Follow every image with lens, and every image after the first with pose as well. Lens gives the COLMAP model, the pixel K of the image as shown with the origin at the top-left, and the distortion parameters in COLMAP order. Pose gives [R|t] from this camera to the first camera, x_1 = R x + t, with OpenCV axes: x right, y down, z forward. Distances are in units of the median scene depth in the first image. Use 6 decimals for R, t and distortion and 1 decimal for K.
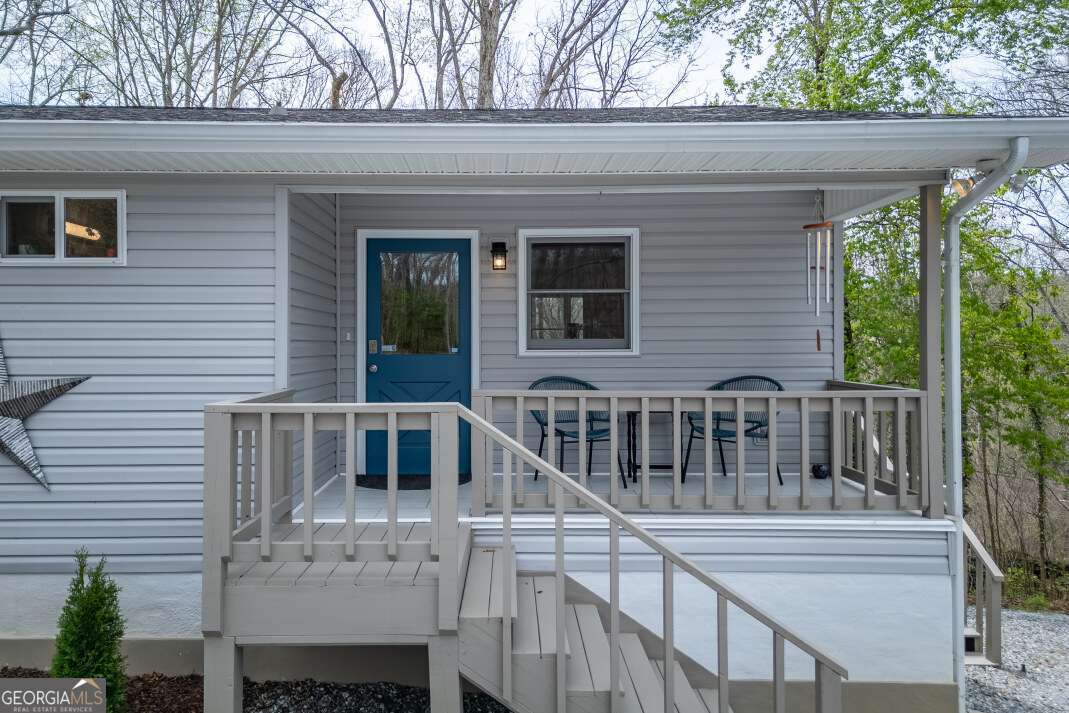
lens RADIAL K [[770.1, 0, 516.3], [0, 770.1, 326.5], [0, 0, 1]] dist [0.055789, 0.000966]
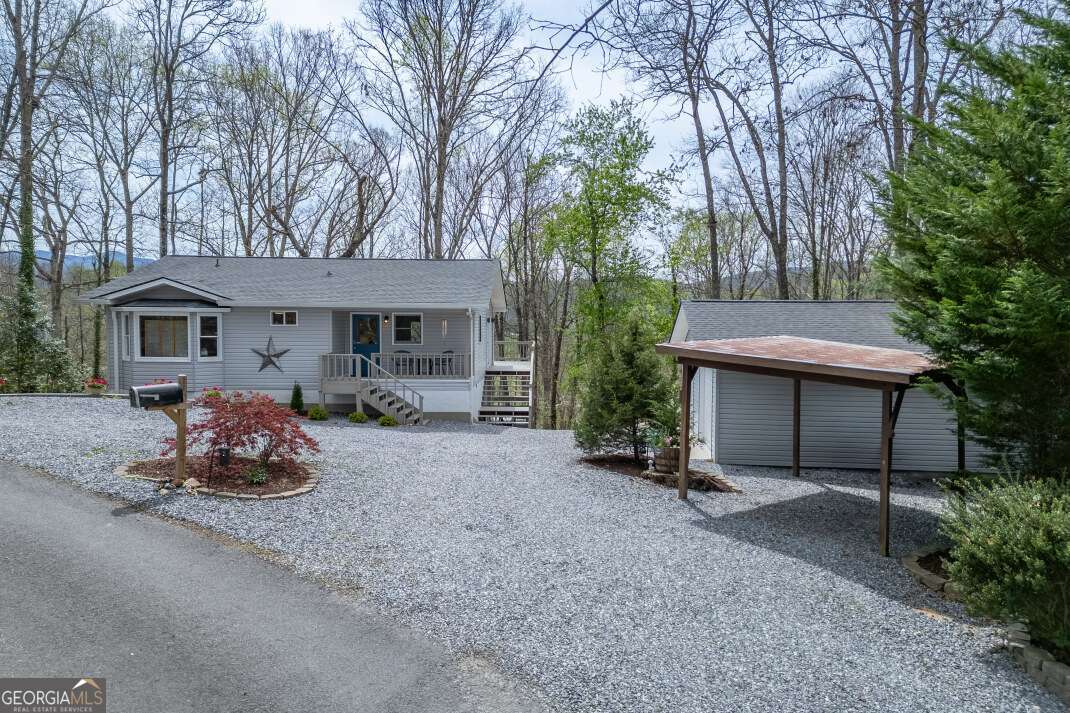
lens RADIAL K [[738.1, 0, 535.0], [0, 738.1, 356.5], [0, 0, 1]] dist [0.026706, -0.000740]
pose [[0.999717, 0.007562, -0.022535, 0.814128], [-0.005969, 0.997533, 0.069940, -0.168451], [0.023008, -0.069786, 0.997297, -2.704260]]
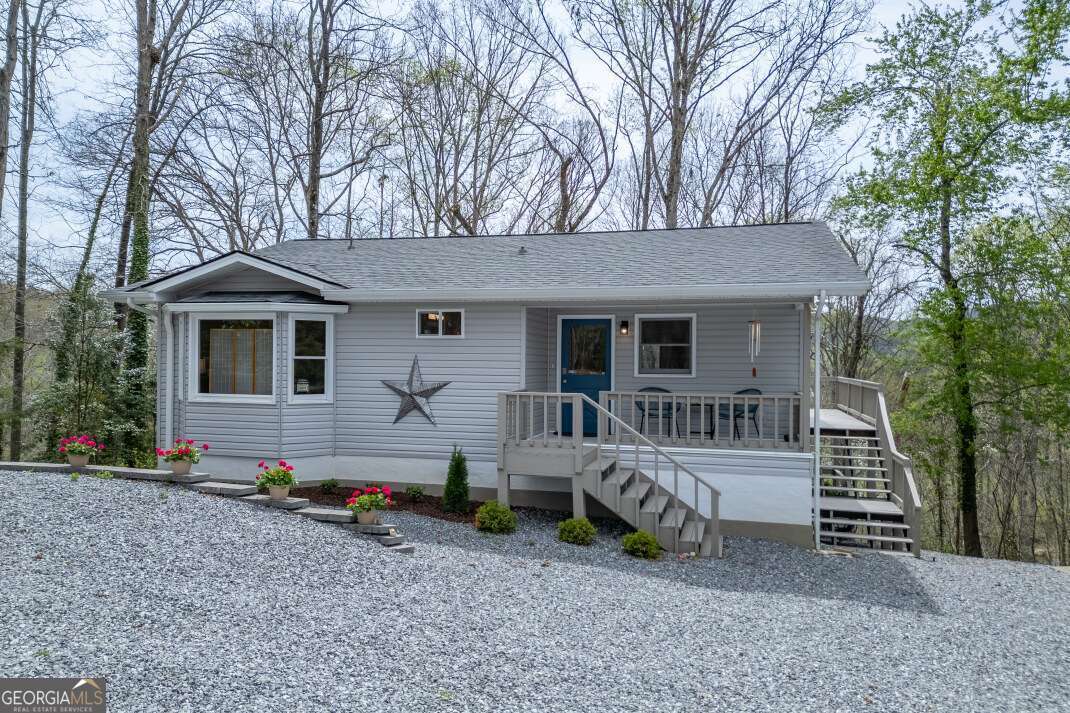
lens RADIAL K [[746.9, 0, 535.0], [0, 746.9, 356.5], [0, 0, 1]] dist [0.048658, -0.004085]
pose [[0.961632, 0.008941, -0.274198, 0.290666], [-0.004667, 0.999857, 0.016234, -0.045852], [0.274304, -0.014332, 0.961536, -0.960955]]
